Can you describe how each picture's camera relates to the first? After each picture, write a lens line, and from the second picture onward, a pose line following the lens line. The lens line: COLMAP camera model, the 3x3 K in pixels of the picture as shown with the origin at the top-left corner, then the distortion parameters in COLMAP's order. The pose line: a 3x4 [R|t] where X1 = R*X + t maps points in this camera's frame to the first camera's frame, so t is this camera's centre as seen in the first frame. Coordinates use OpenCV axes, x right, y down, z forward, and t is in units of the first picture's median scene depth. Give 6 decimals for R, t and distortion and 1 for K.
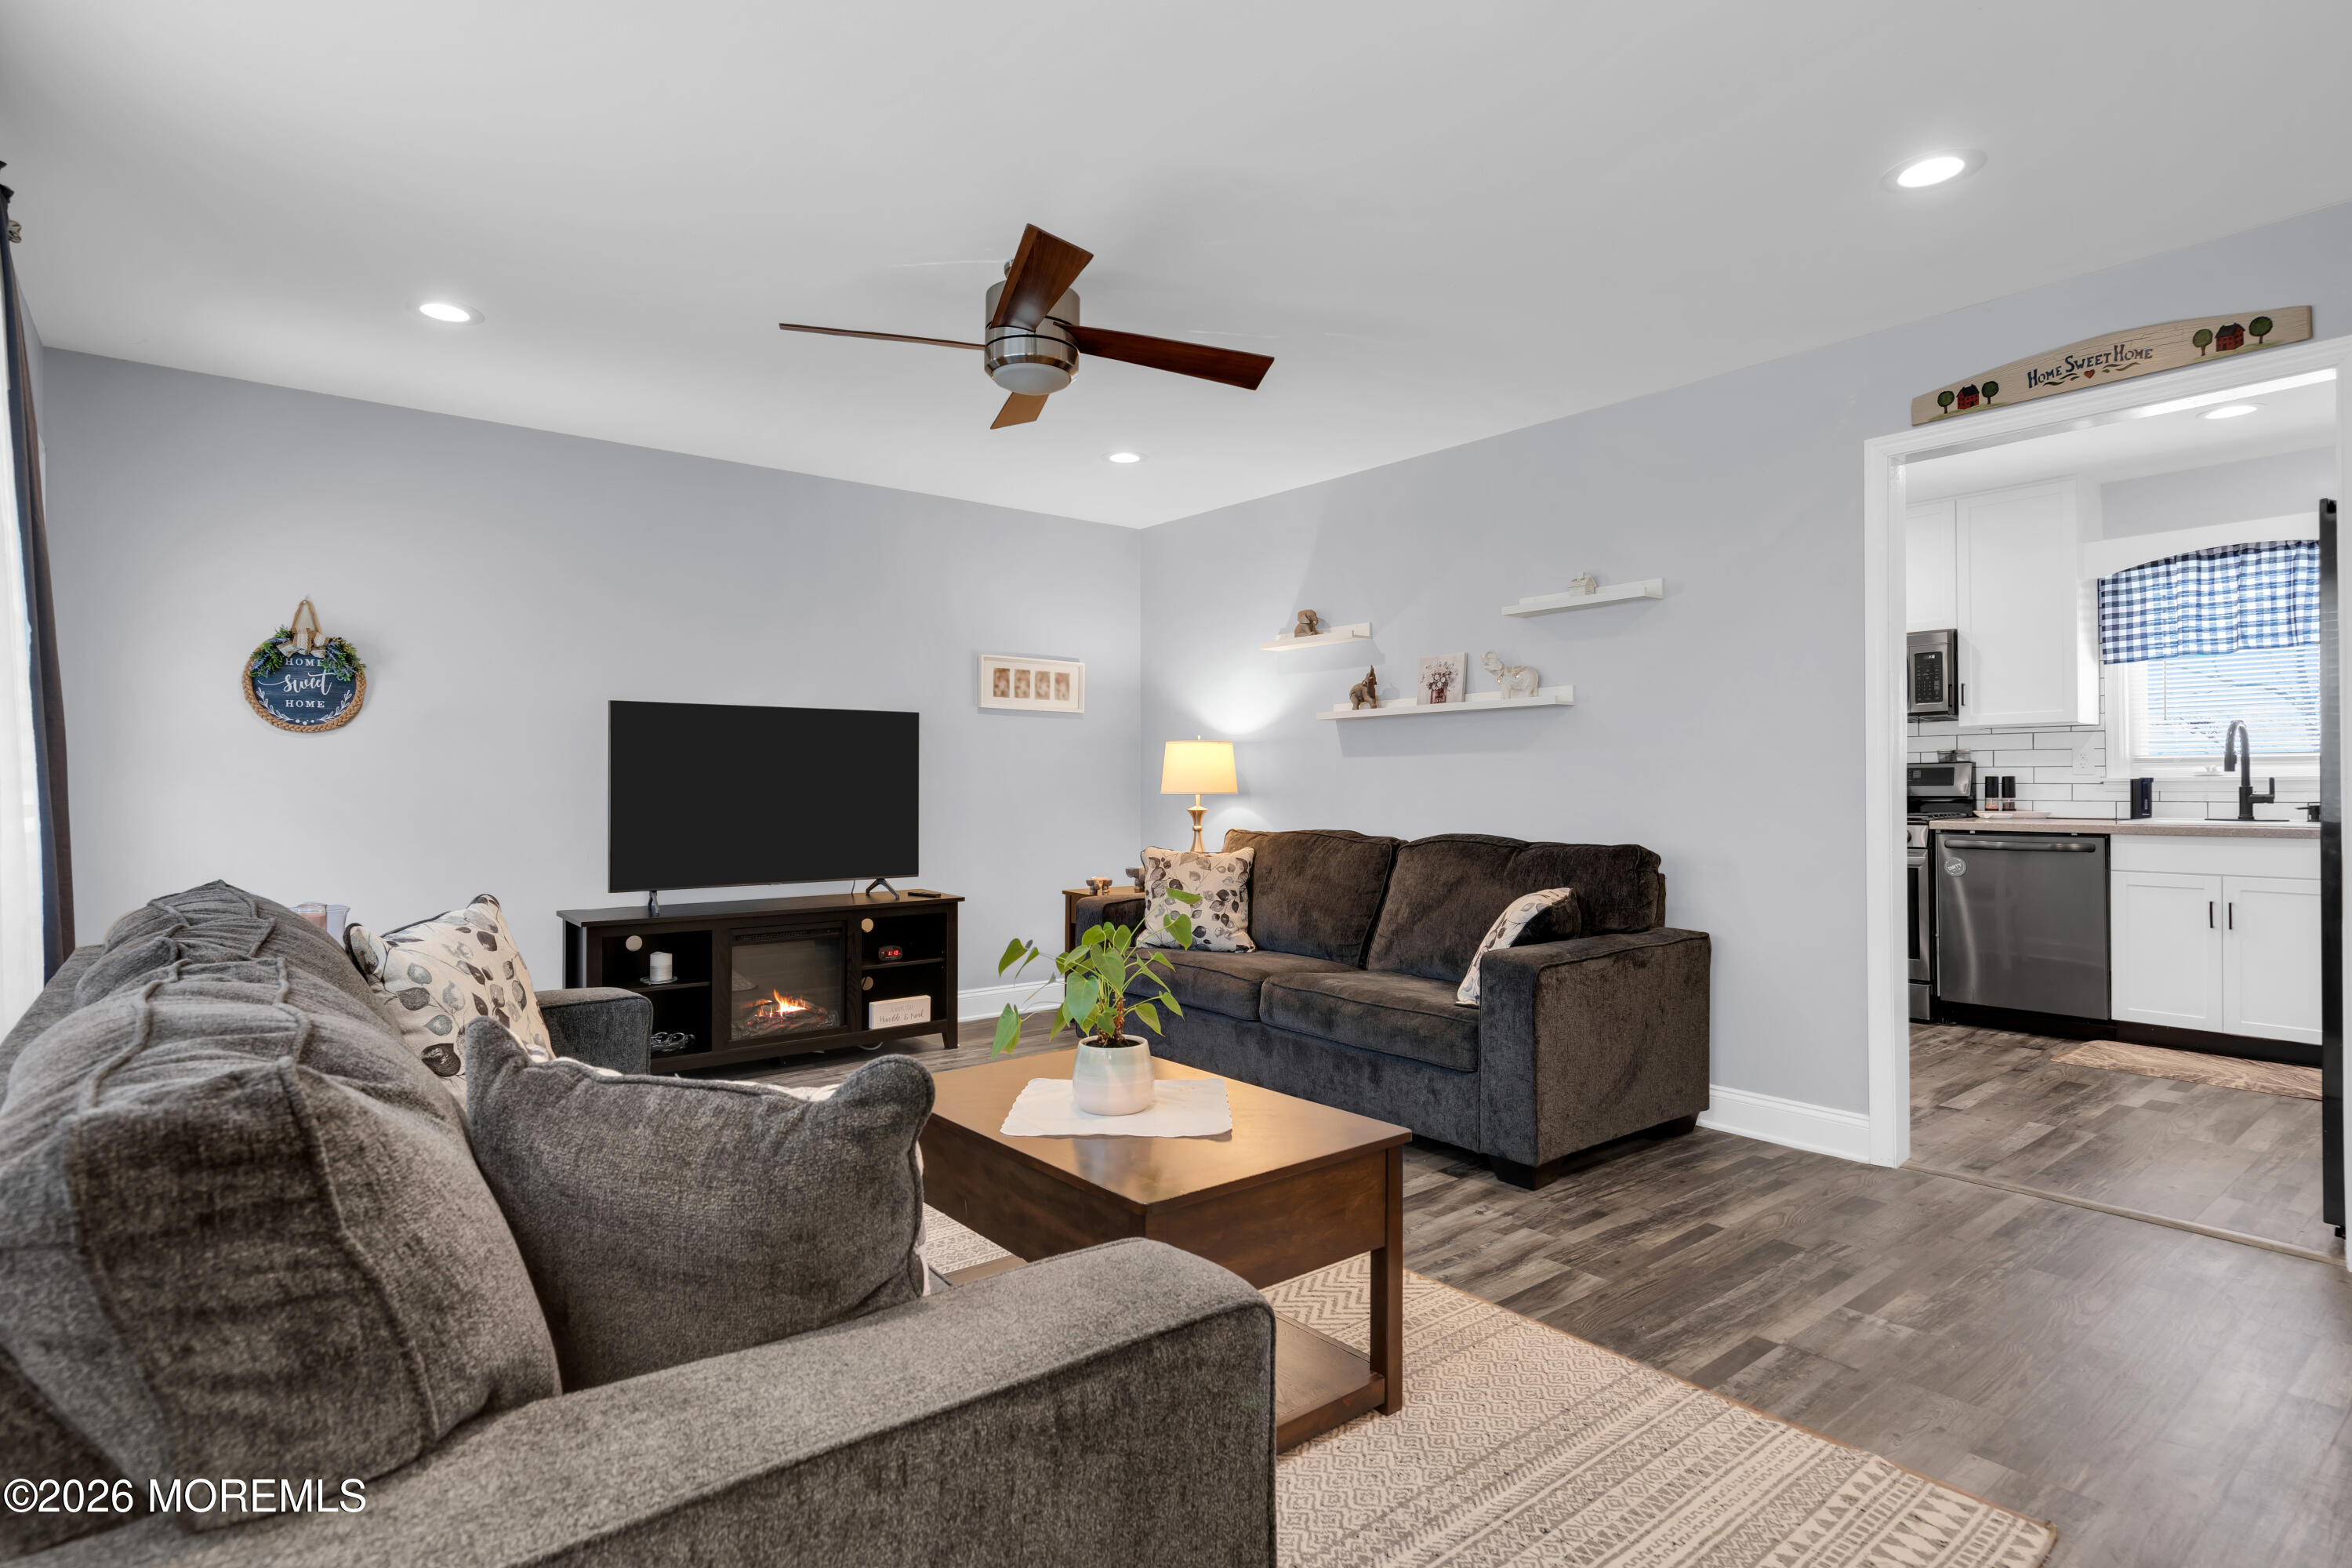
lens RADIAL K [[1190.8, 0, 1145.8], [0, 1190.8, 785.0], [0, 0, 1]] dist [0.003437, 0.000193]
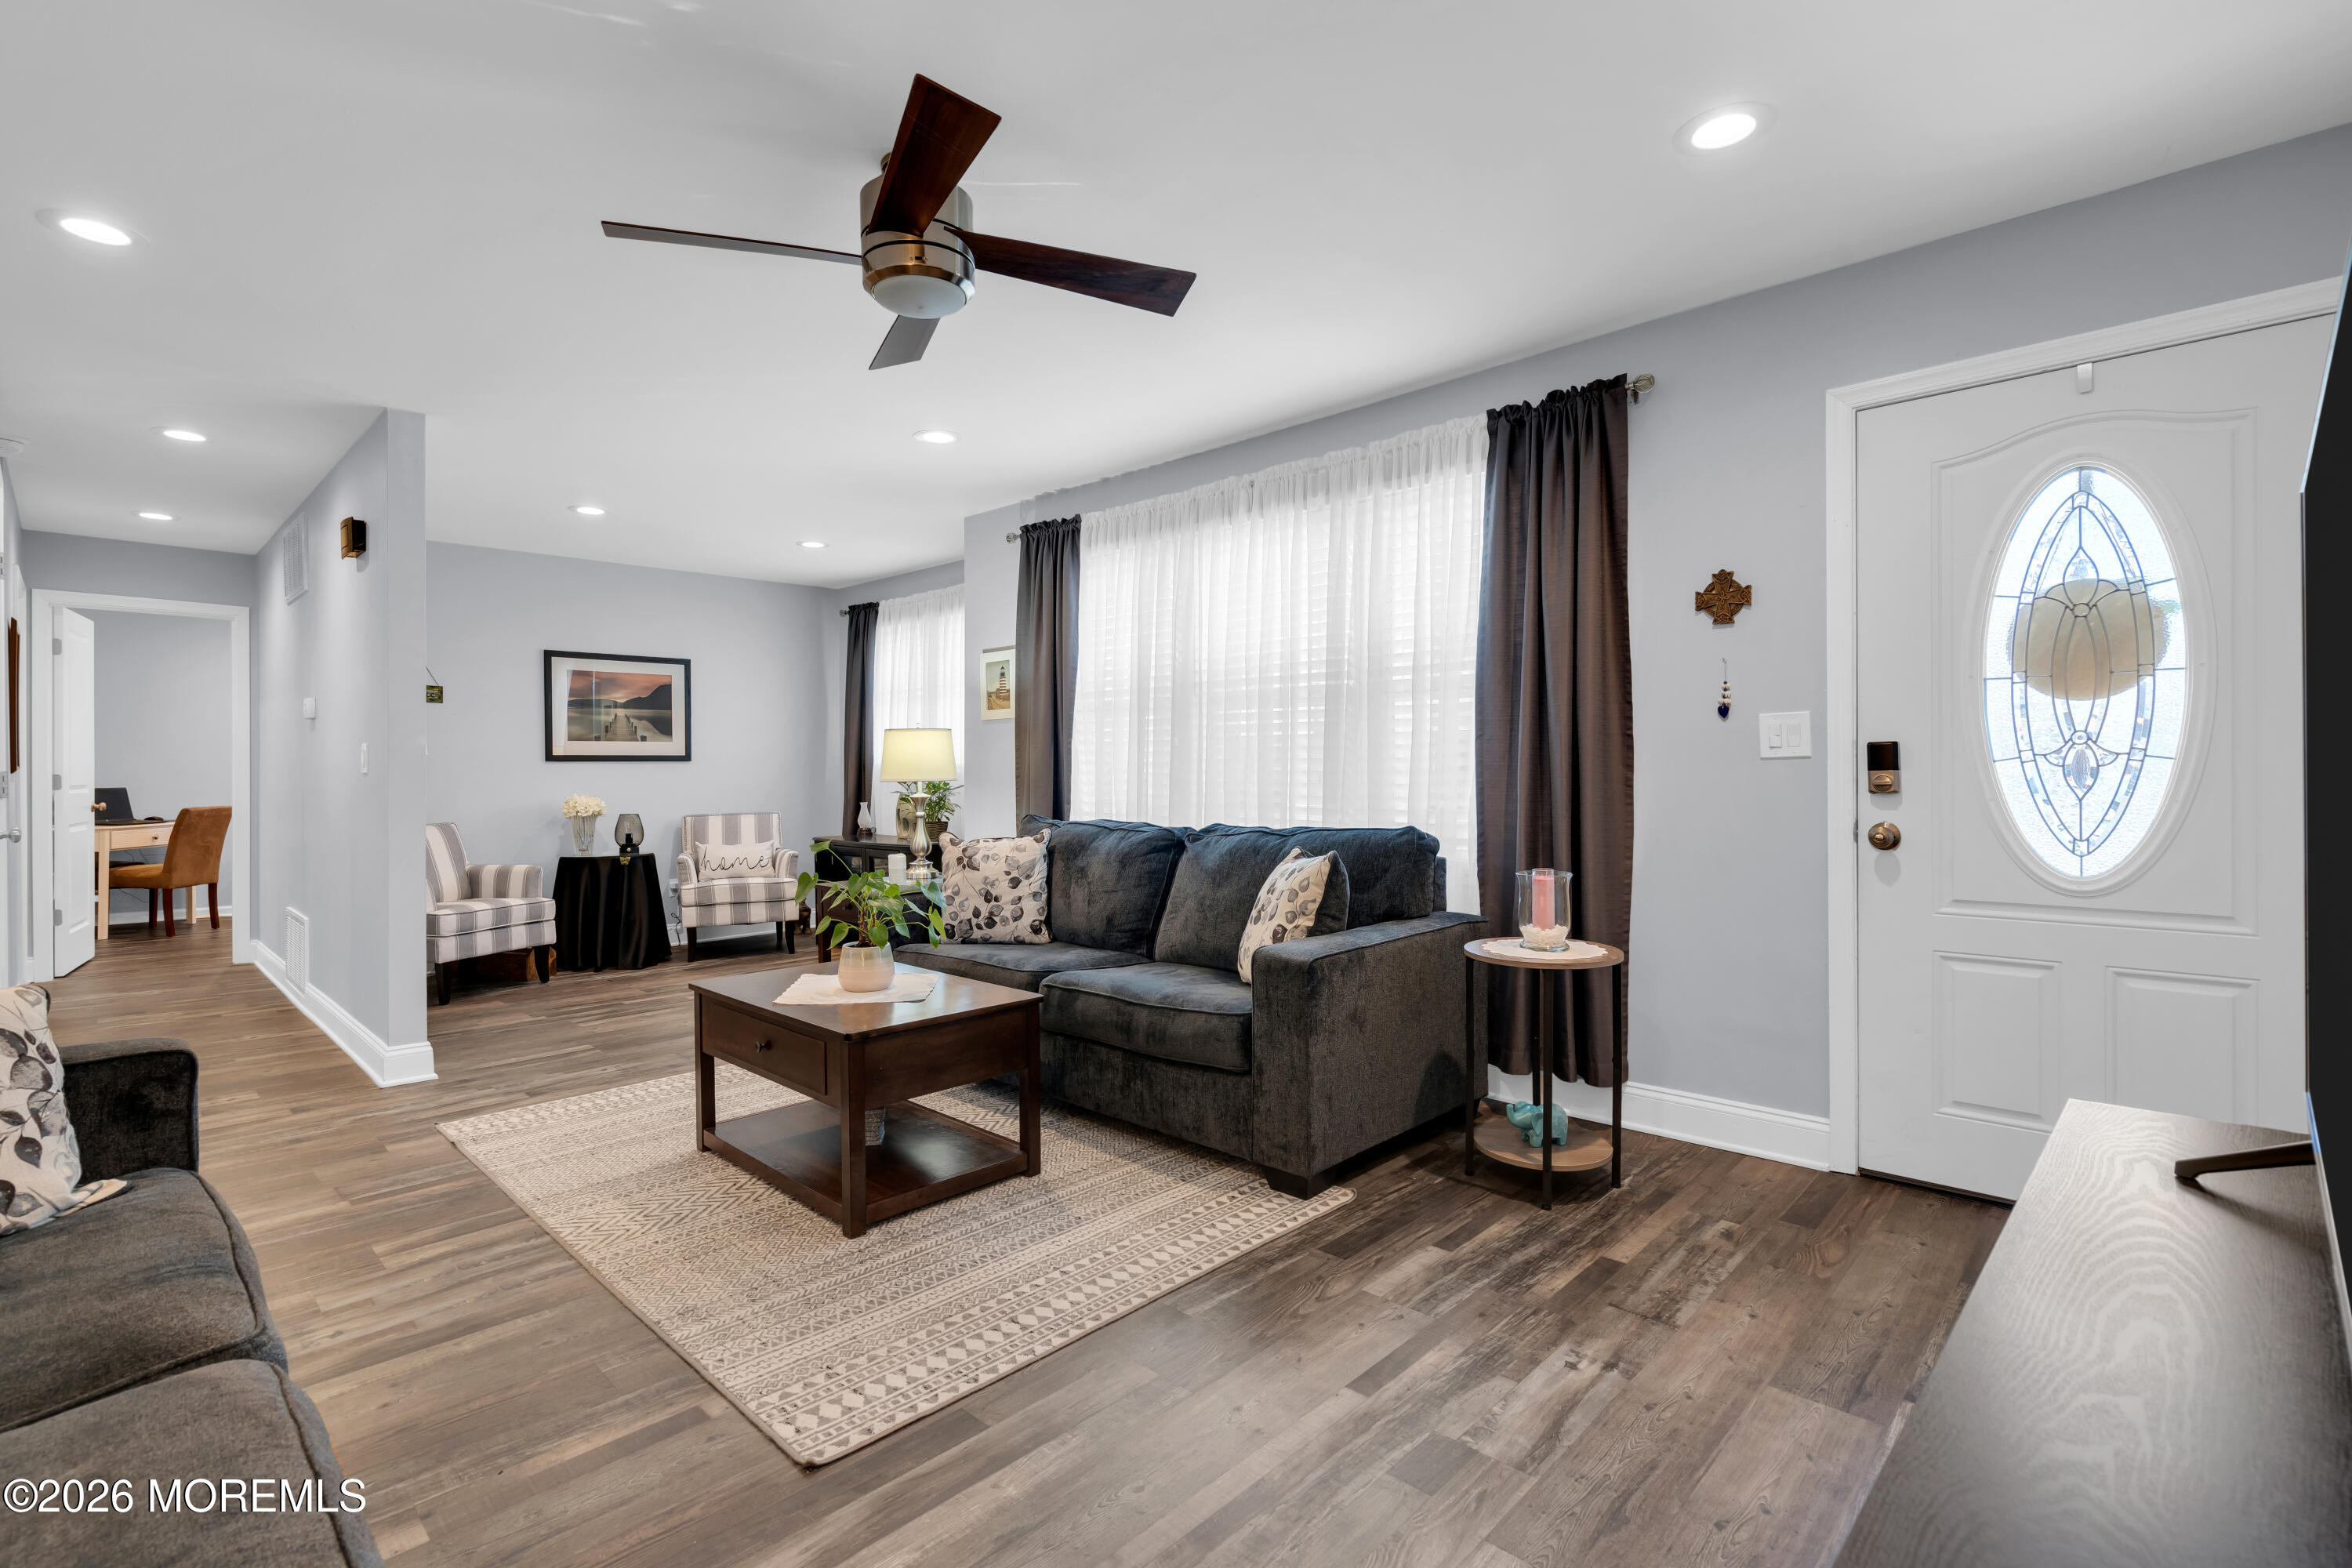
lens RADIAL K [[1069.1, 0, 1157.9], [0, 1069.1, 783.5], [0, 0, 1]] dist [-0.005879, 0.002596]
pose [[-0.990516, 0.008685, -0.137124, -0.104474], [0.007789, 0.999945, 0.007069, 0.003481], [0.137178, 0.005934, -0.990529, 1.208600]]
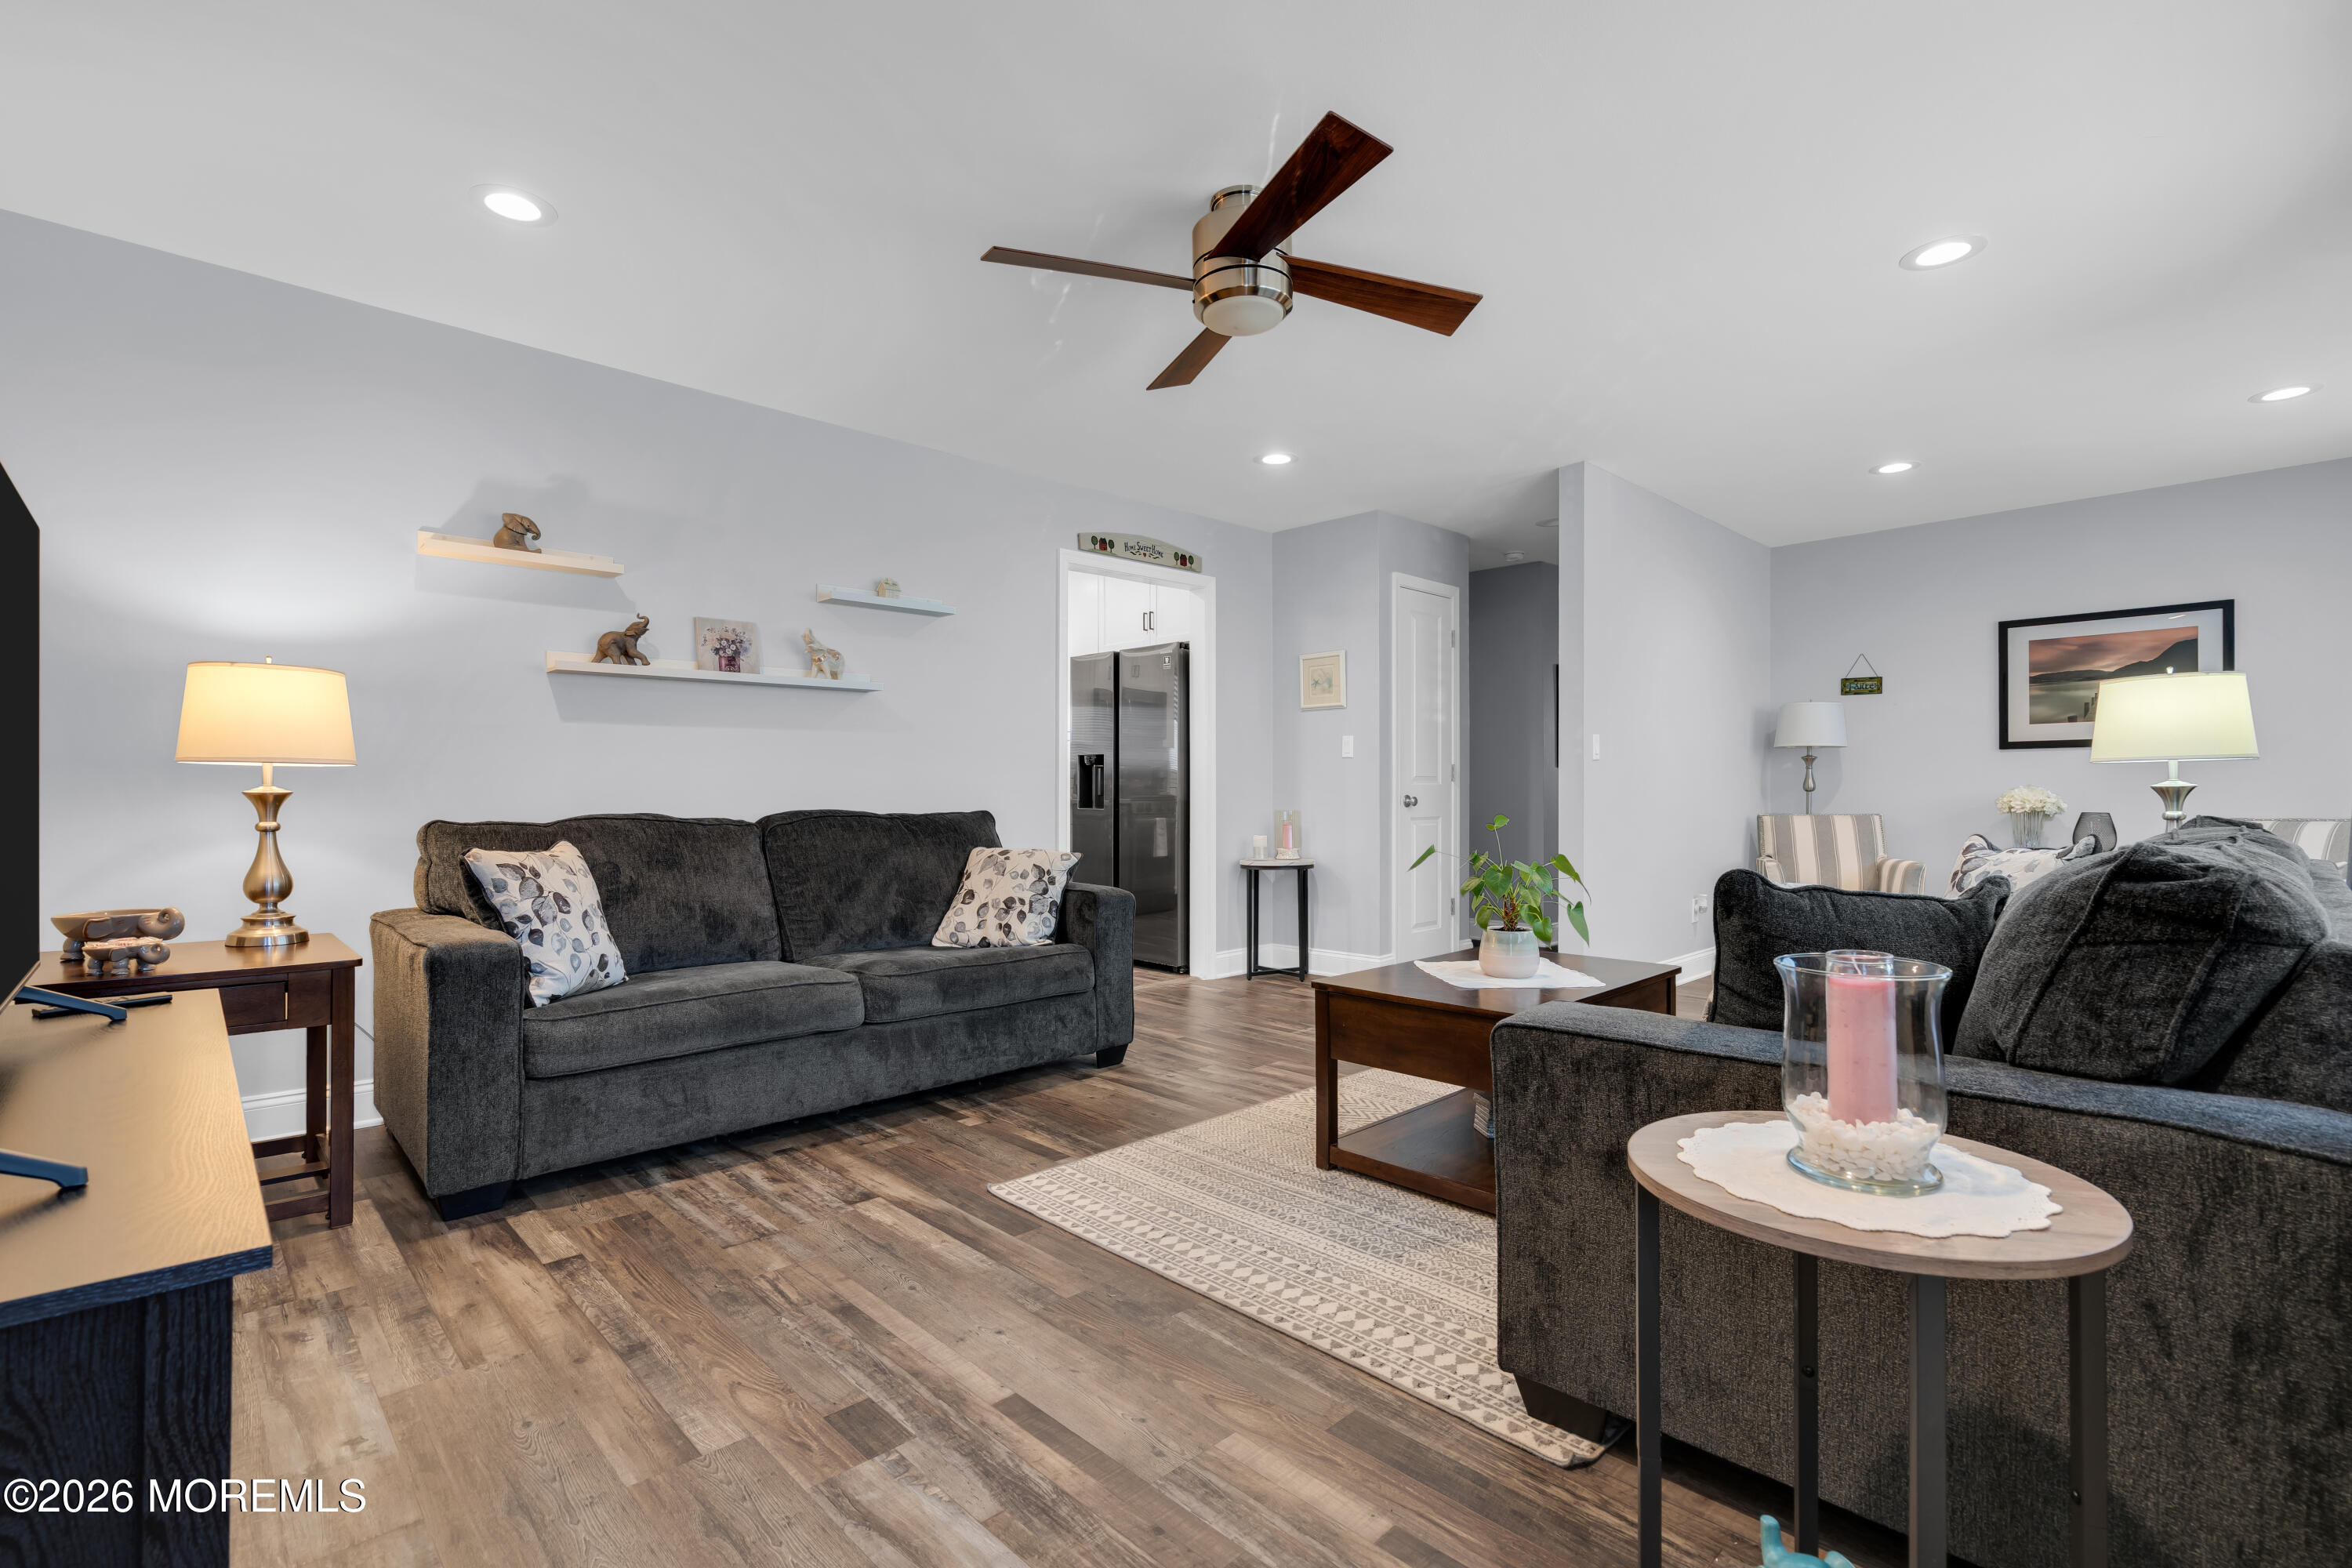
lens RADIAL K [[1069.1, 0, 1166.5], [0, 1069.1, 801.2], [0, 0, 1]] dist [-0.005879, 0.002596]
pose [[-0.101150, -0.007280, 0.994845, -0.634924], [0.001832, 0.999970, 0.007504, 0.027055], [-0.994870, 0.002582, -0.101133, 0.778403]]
